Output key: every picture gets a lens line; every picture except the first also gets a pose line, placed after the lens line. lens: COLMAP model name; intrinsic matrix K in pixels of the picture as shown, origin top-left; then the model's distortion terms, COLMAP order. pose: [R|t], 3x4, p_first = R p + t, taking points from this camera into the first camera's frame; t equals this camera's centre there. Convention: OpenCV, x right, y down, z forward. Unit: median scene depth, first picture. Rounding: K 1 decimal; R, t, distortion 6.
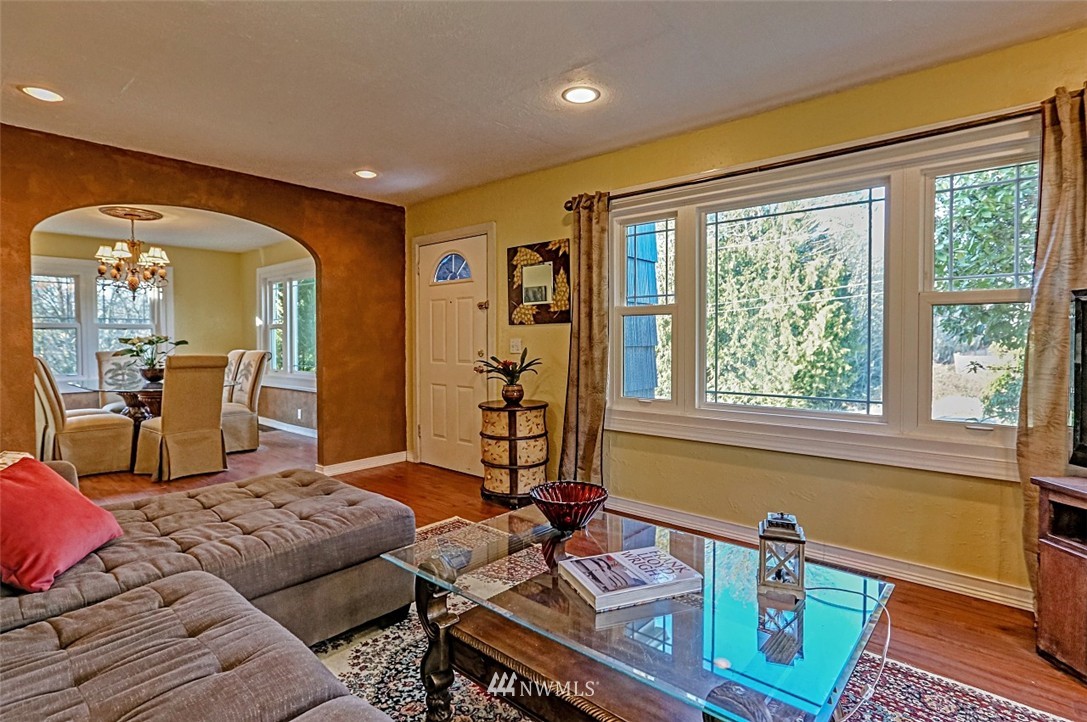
lens RADIAL K [[548.4, 0, 547.1], [0, 548.4, 348.3], [0, 0, 1]] dist [-0.000015, 0.000381]
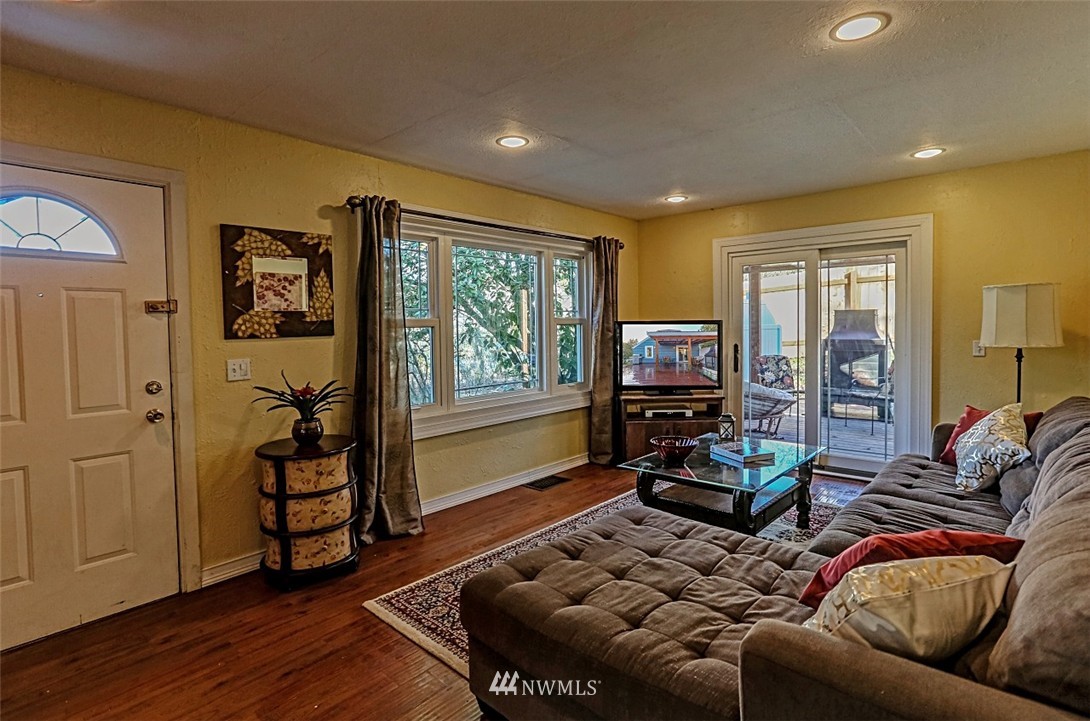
lens RADIAL K [[549.9, 0, 548.6], [0, 549.9, 347.7], [0, 0, 1]] dist [-0.000015, 0.000381]
pose [[0.032376, -0.036720, 0.998801, -0.775476], [0.036130, 0.998715, 0.035546, -0.044727], [-0.998823, 0.034935, 0.033661, 0.624569]]
